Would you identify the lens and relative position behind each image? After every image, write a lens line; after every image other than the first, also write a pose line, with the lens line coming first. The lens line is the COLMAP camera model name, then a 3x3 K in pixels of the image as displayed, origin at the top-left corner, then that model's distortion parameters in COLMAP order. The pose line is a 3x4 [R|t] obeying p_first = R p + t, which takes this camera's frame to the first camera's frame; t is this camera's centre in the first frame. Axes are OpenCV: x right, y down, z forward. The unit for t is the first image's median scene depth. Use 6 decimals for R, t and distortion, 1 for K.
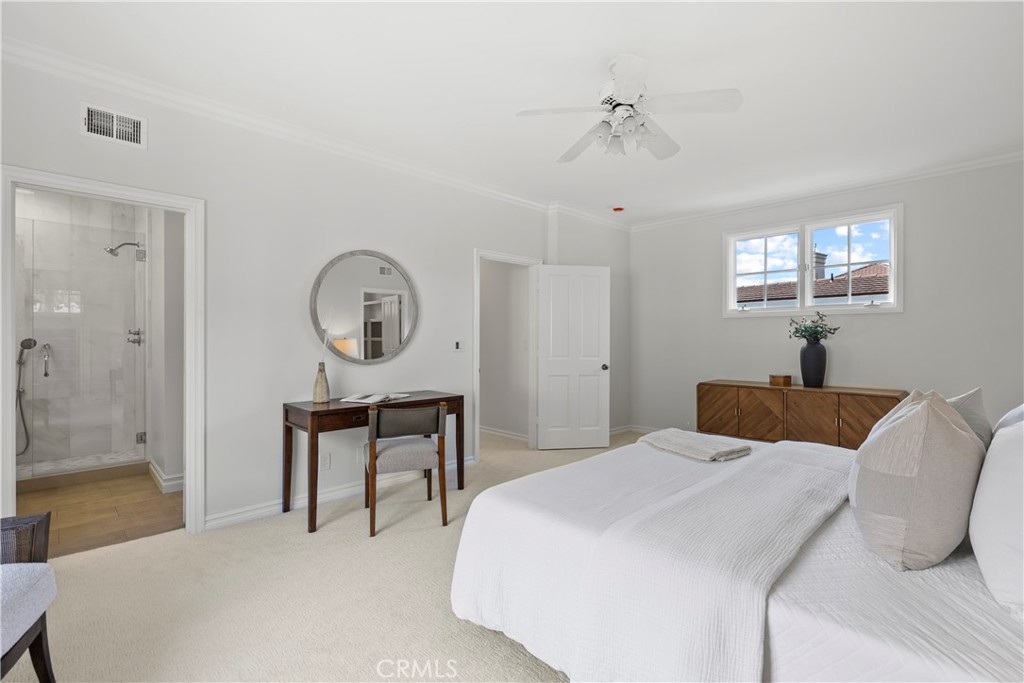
lens RADIAL K [[467.4, 0, 512.0], [0, 467.4, 341.6], [0, 0, 1]] dist [-0.003452, -0.000519]
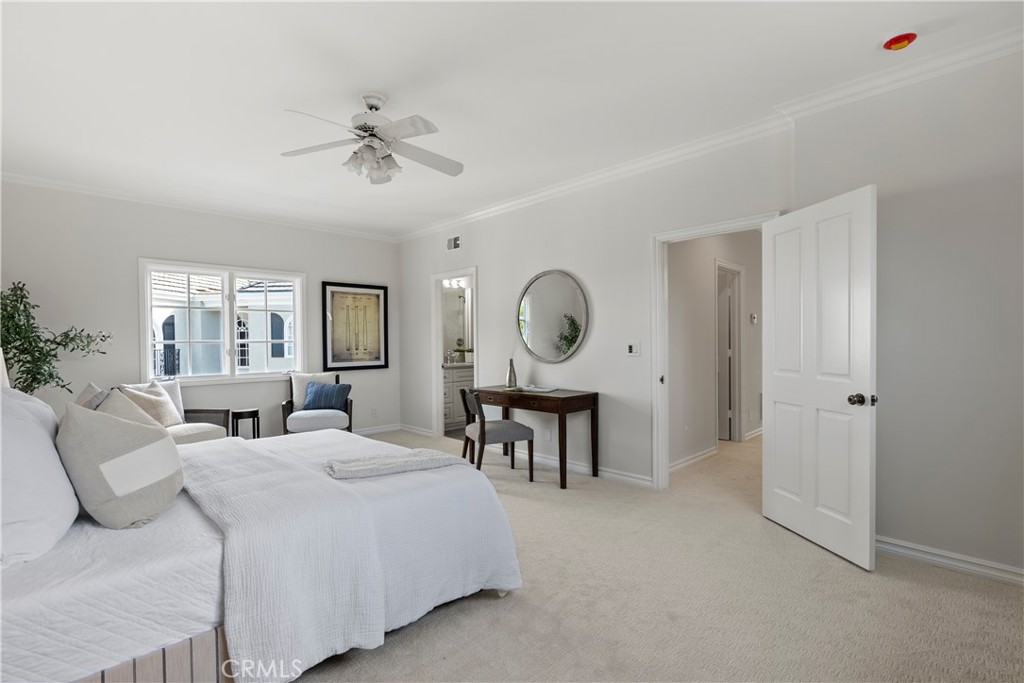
lens RADIAL K [[467.4, 0, 512.4], [0, 467.4, 344.0], [0, 0, 1]] dist [-0.003452, -0.000519]
pose [[0.016854, 0.007587, -0.999829, 0.792541], [0.005564, 0.999955, 0.007681, -0.009594], [0.999842, -0.005693, 0.016811, 0.753766]]
